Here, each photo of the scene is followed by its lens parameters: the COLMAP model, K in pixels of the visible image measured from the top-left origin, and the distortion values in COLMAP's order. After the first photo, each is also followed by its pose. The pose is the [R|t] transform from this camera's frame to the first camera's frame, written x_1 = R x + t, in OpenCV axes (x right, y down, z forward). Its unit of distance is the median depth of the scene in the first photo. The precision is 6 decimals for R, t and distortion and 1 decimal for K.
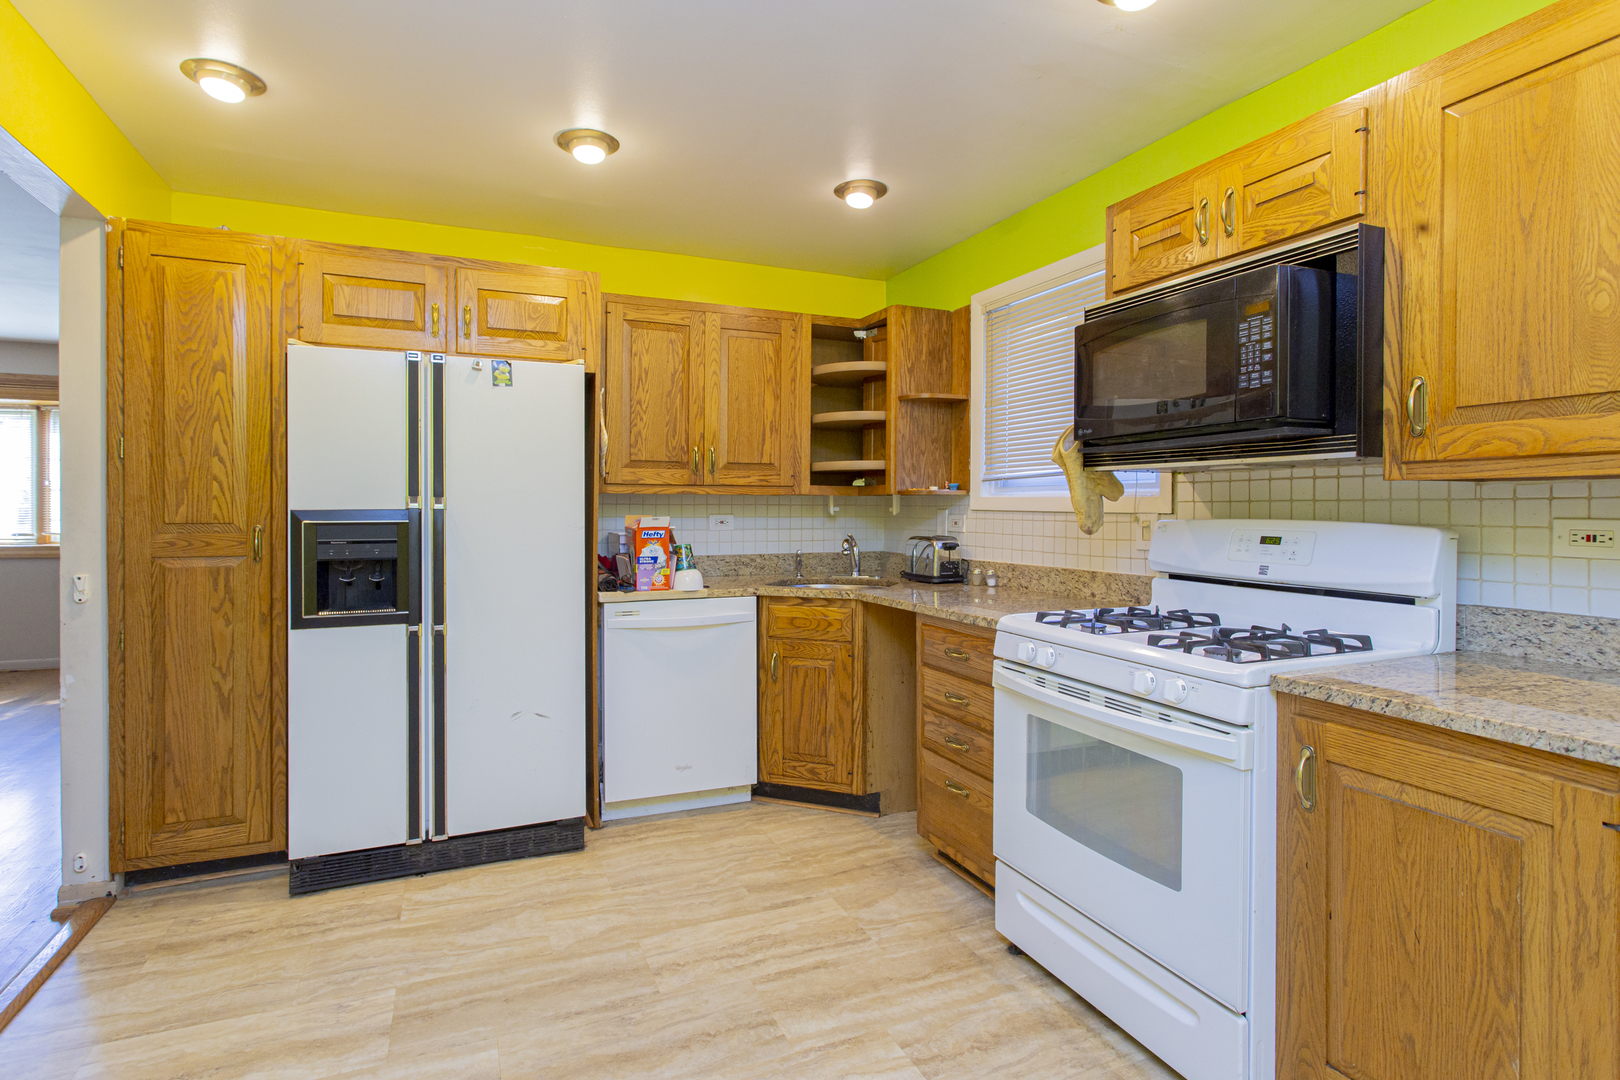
lens RADIAL K [[822.7, 0, 807.9], [0, 822.7, 511.5], [0, 0, 1]] dist [-0.002040, -0.000065]
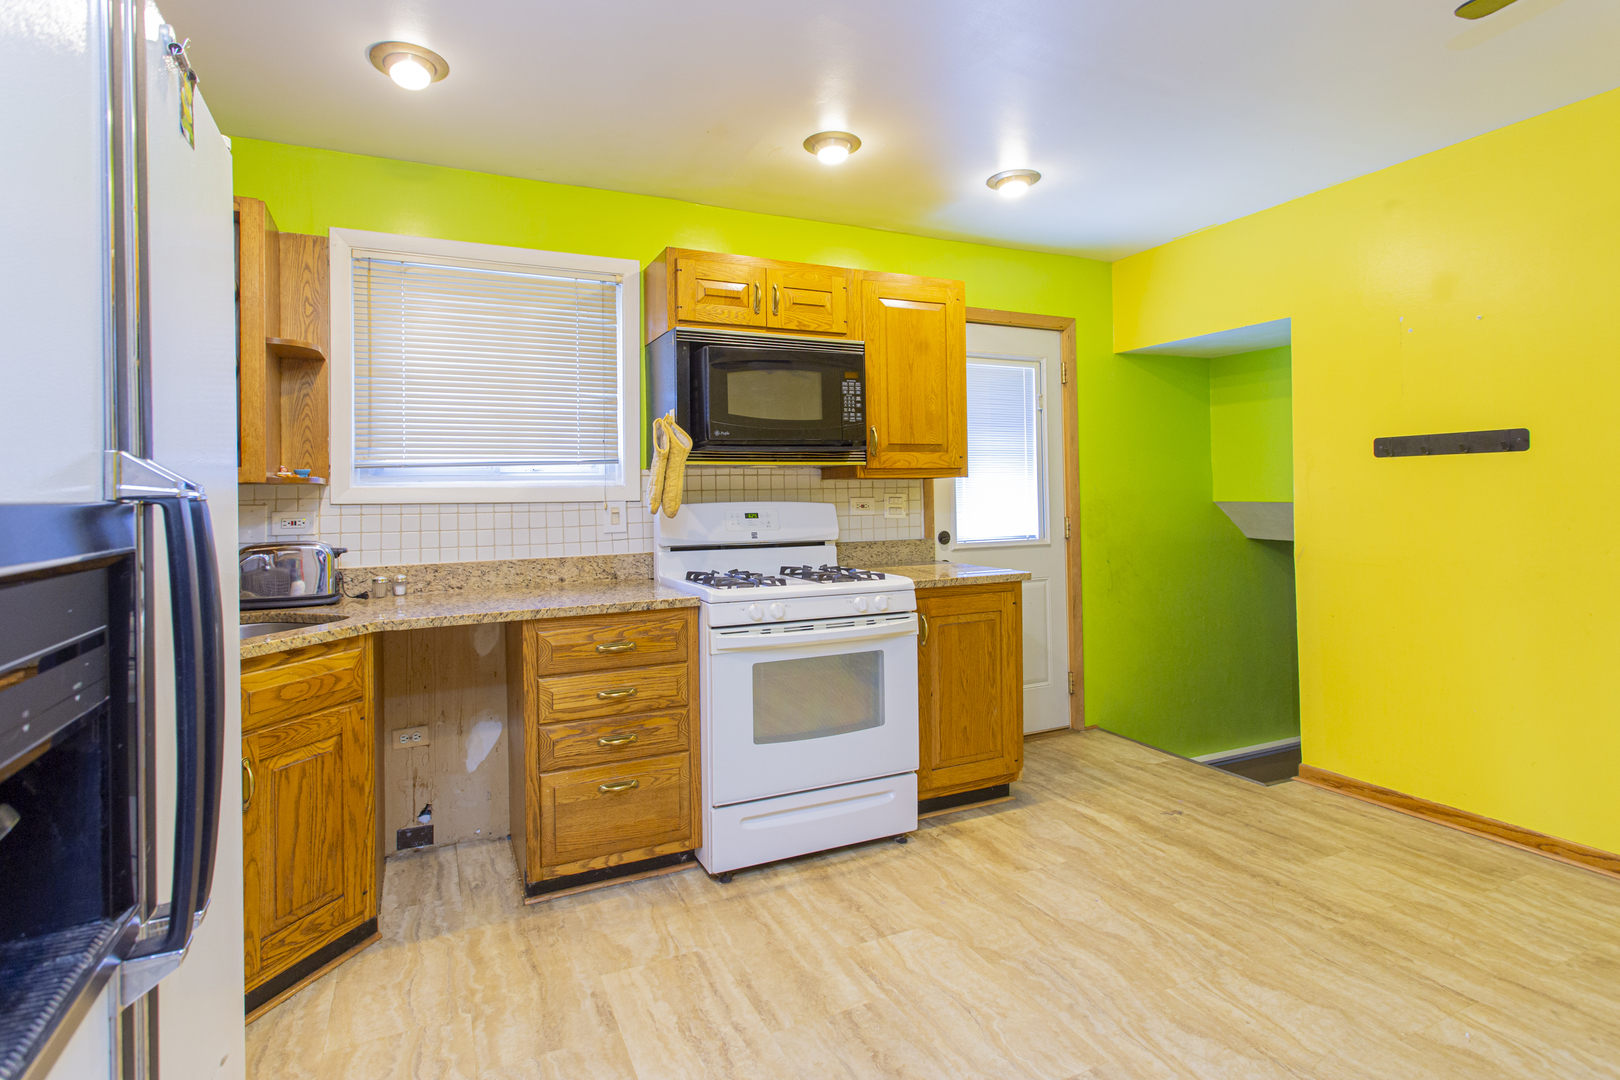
lens RADIAL K [[790.0, 0, 774.7], [0, 790.0, 490.4], [0, 0, 1]] dist [0.000323, 0.000057]
pose [[-0.021263, 0.007547, 0.999745, -0.851882], [0.023285, 0.999704, -0.007052, -0.000179], [-0.999503, 0.023130, -0.021433, 0.936209]]
